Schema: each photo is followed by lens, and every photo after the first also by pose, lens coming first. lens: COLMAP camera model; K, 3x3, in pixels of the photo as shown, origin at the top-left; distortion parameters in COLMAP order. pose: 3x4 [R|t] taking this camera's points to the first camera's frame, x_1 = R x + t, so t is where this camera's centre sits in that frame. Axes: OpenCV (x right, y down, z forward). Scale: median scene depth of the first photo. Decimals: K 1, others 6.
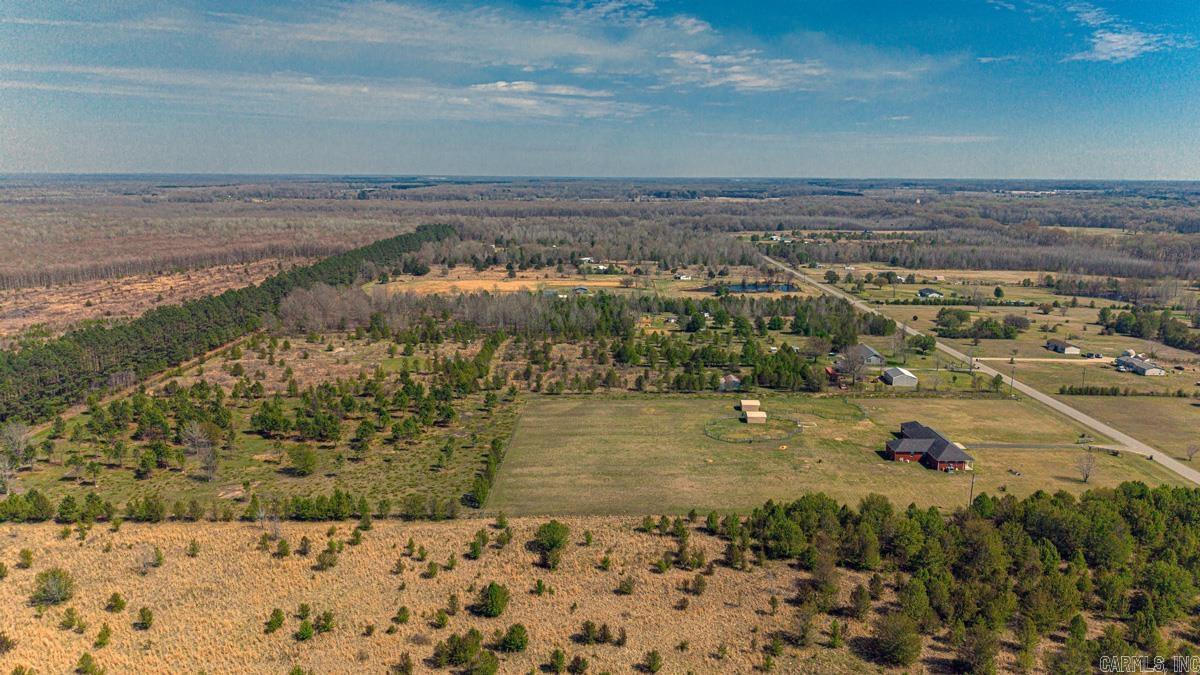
lens RADIAL K [[797.1, 0, 600.0], [0, 797.1, 337.5], [0, 0, 1]] dist [0.033522, -0.048294]
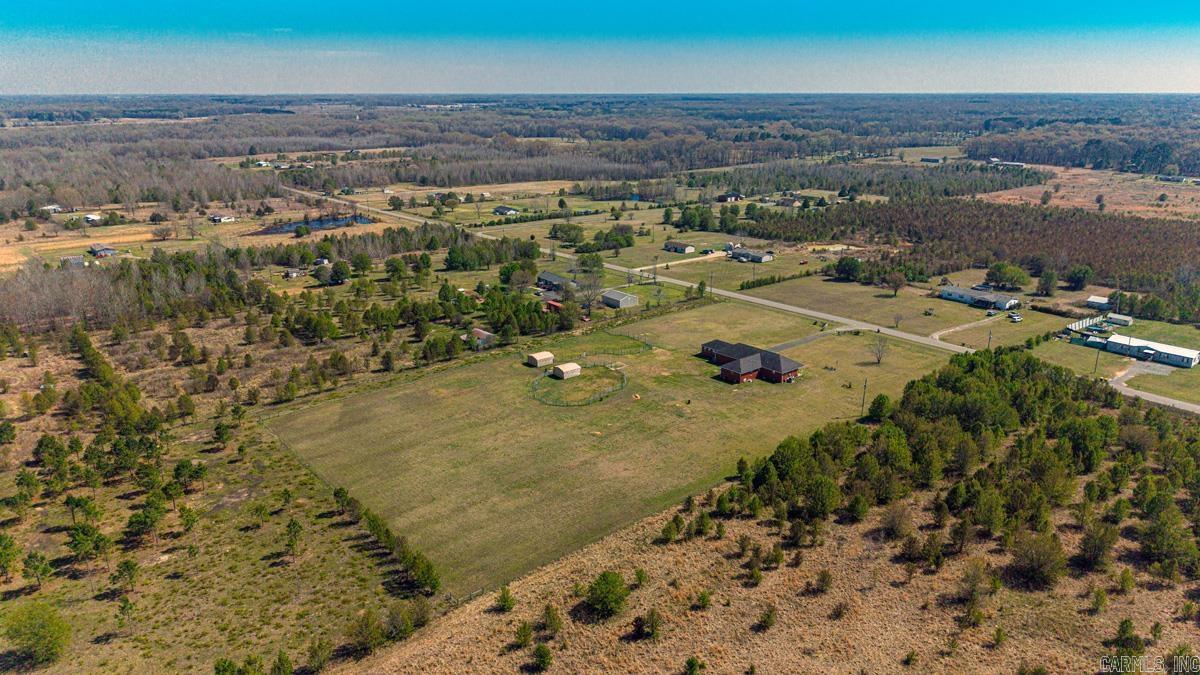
lens RADIAL K [[797.1, 0, 600.0], [0, 797.1, 337.5], [0, 0, 1]] dist [0.033522, -0.048294]
pose [[0.764748, -0.195498, 0.613955, -0.135525], [0.133842, 0.980274, 0.145428, -0.025959], [-0.630275, -0.029043, 0.775829, 0.123521]]
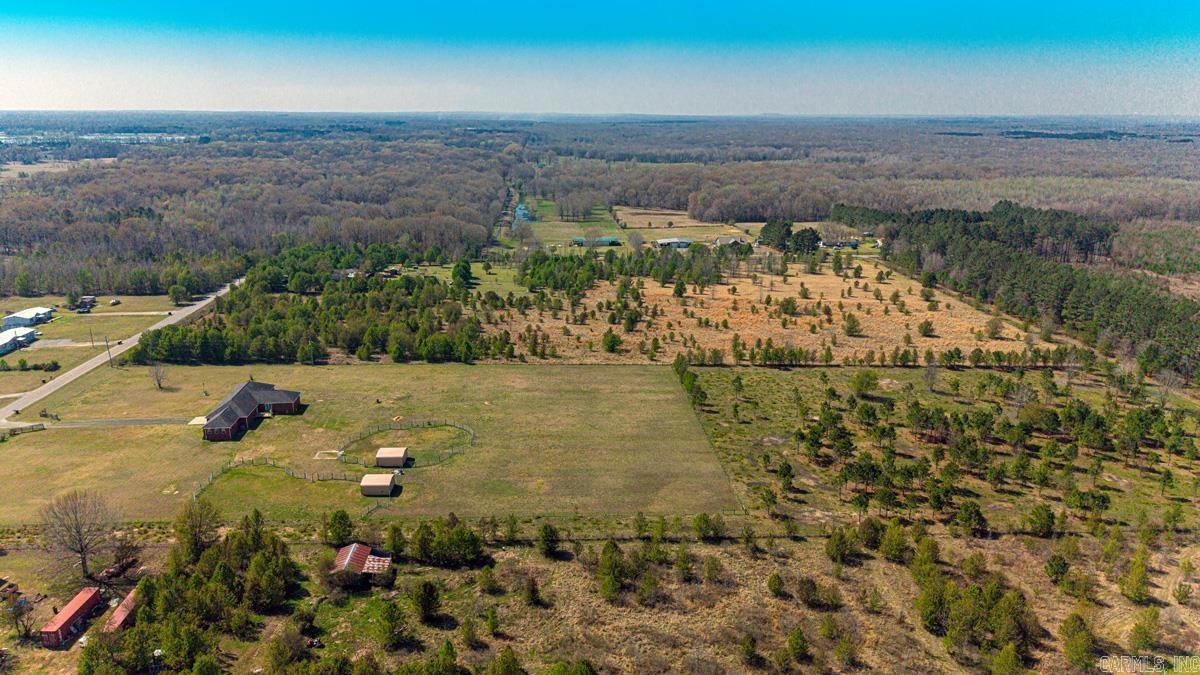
lens RADIAL K [[797.1, 0, 600.0], [0, 797.1, 337.5], [0, 0, 1]] dist [0.033522, -0.048294]
pose [[-0.995750, 0.011136, -0.091427, 0.032385], [-0.031328, 0.892523, 0.449912, -0.141645], [0.086611, 0.450864, -0.888381, 0.695722]]
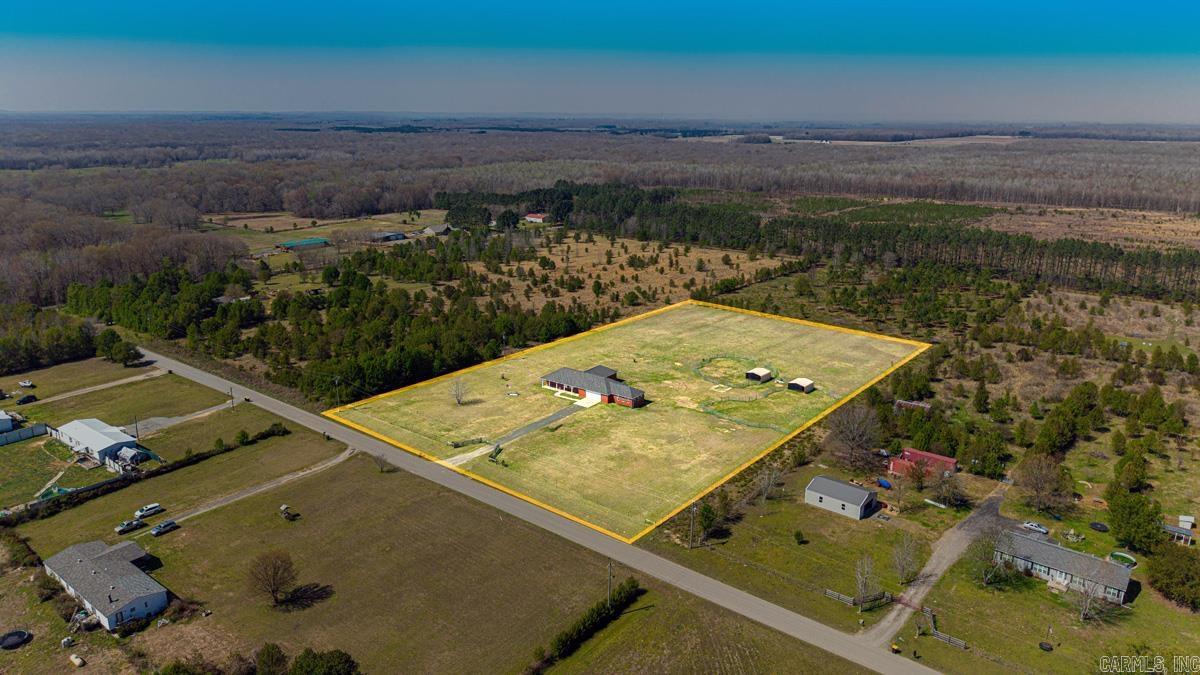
lens RADIAL K [[797.1, 0, 600.0], [0, 797.1, 337.5], [0, 0, 1]] dist [0.033522, -0.048294]
pose [[-0.600821, 0.205911, -0.772409, 0.446382], [-0.162753, 0.914507, 0.370390, -0.113033], [0.782640, 0.348250, -0.515942, 0.572397]]
